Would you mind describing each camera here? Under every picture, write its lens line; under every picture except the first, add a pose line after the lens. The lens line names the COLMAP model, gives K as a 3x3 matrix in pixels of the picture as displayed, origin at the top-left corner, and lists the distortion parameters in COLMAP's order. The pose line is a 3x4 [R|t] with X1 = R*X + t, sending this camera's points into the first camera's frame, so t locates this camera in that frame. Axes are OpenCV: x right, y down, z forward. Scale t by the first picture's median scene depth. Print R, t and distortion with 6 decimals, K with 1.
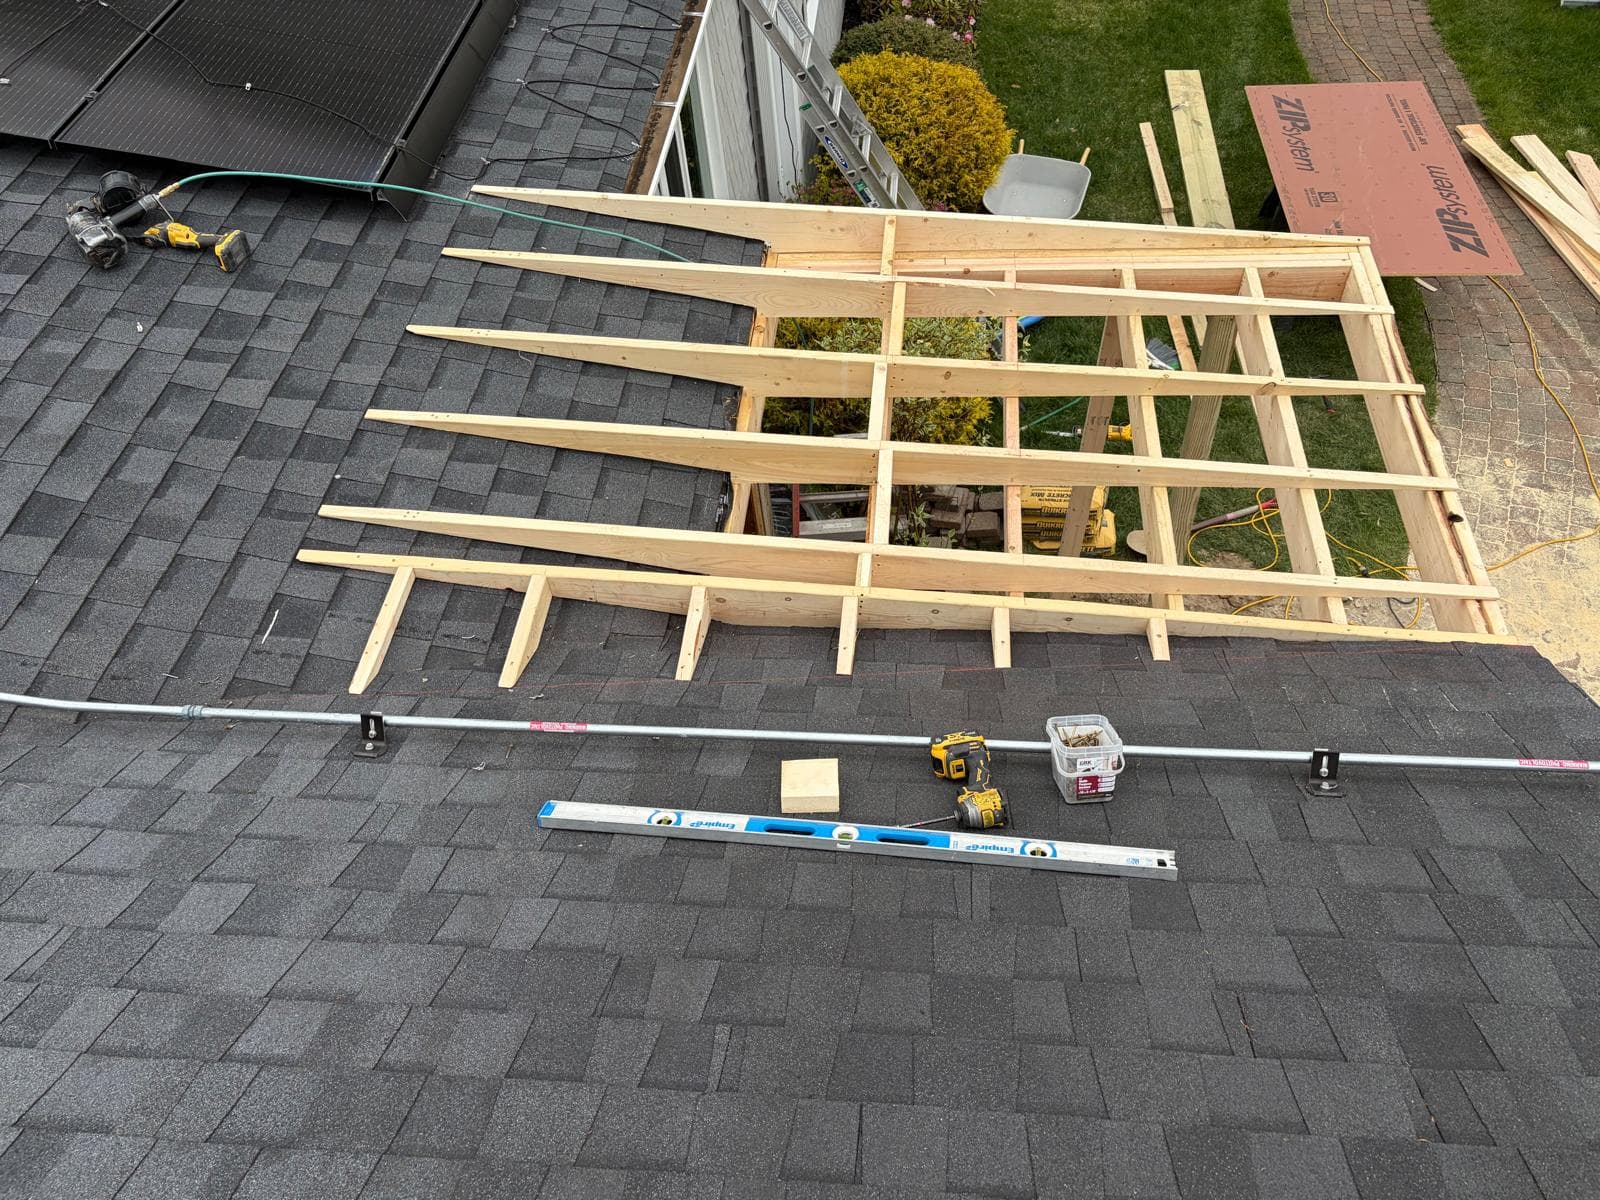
lens RADIAL K [[1269.8, 0, 800.0], [0, 1269.8, 600.0], [0, 0, 1]] dist [0.010980, -0.006293]
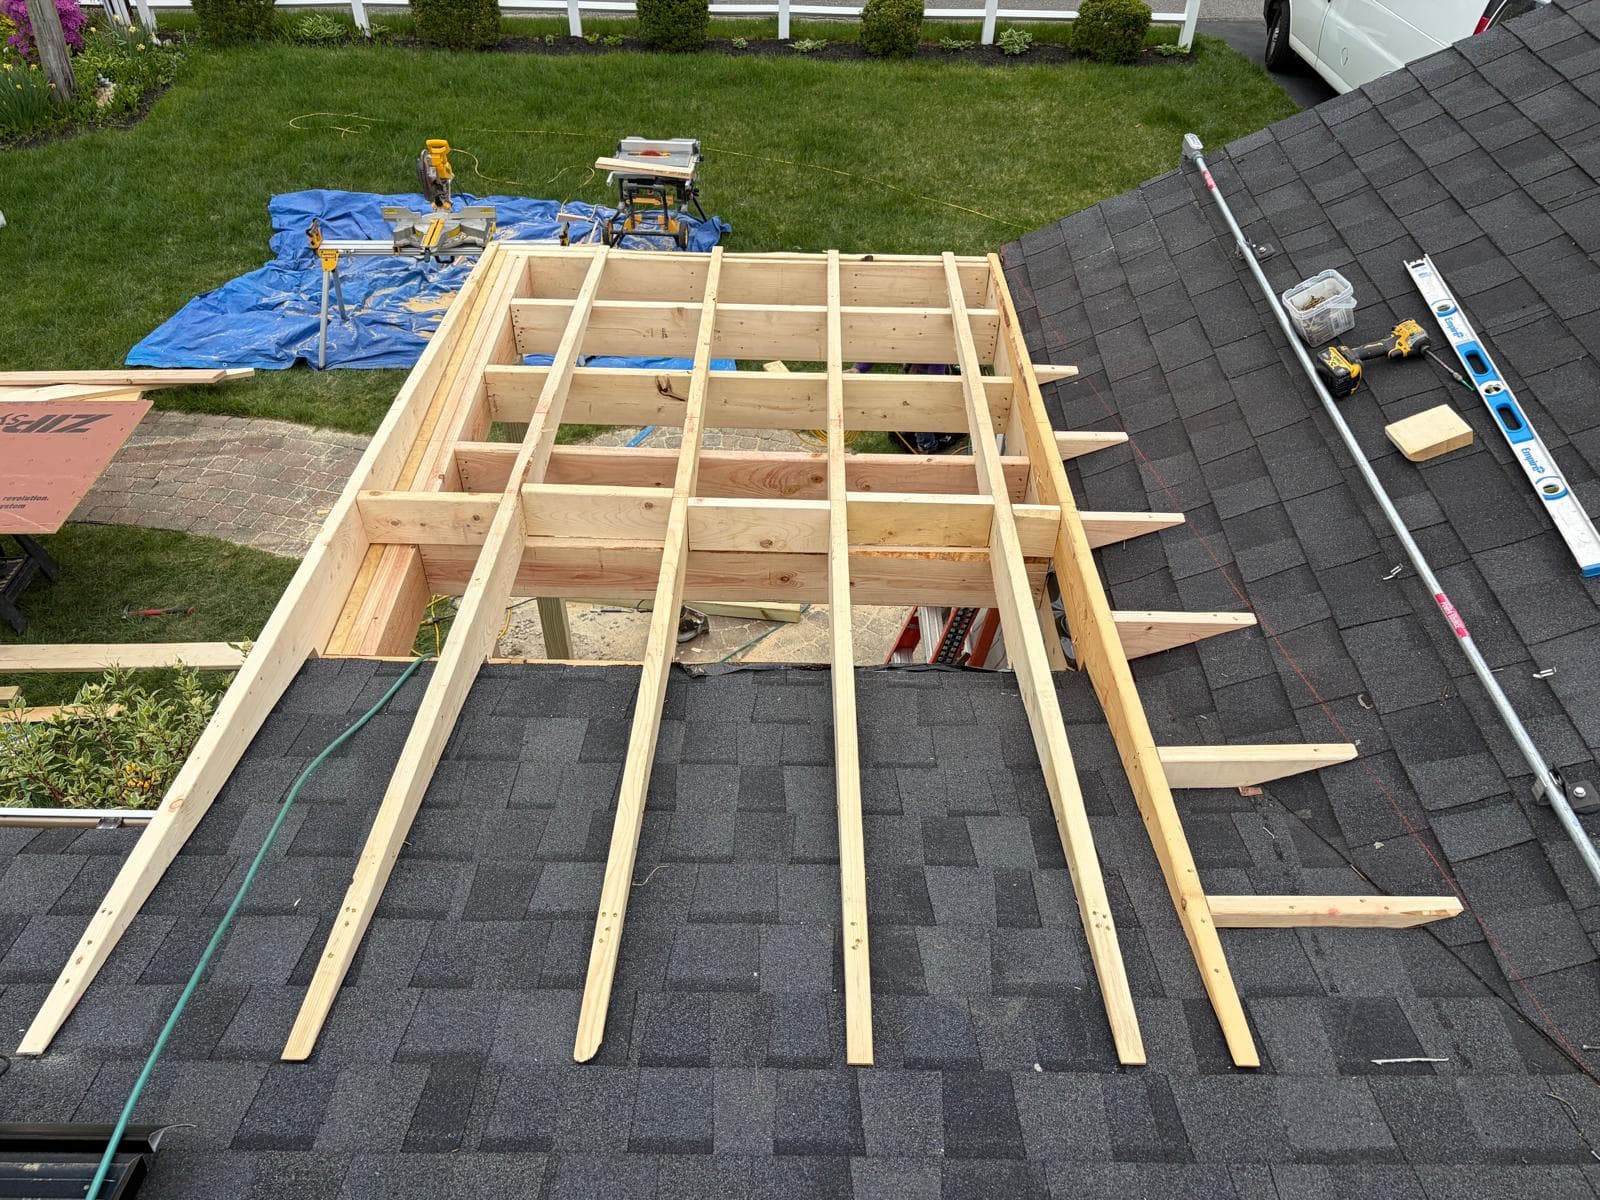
lens RADIAL K [[1203.9, 0, 792.5], [0, 1203.9, 600.4], [0, 0, 1]] dist [0.017831, -0.004685]
pose [[-0.092917, -0.591224, 0.801137, -0.518083], [0.739559, 0.497746, 0.453102, -0.401233], [-0.666647, 0.634589, 0.390996, 0.604788]]
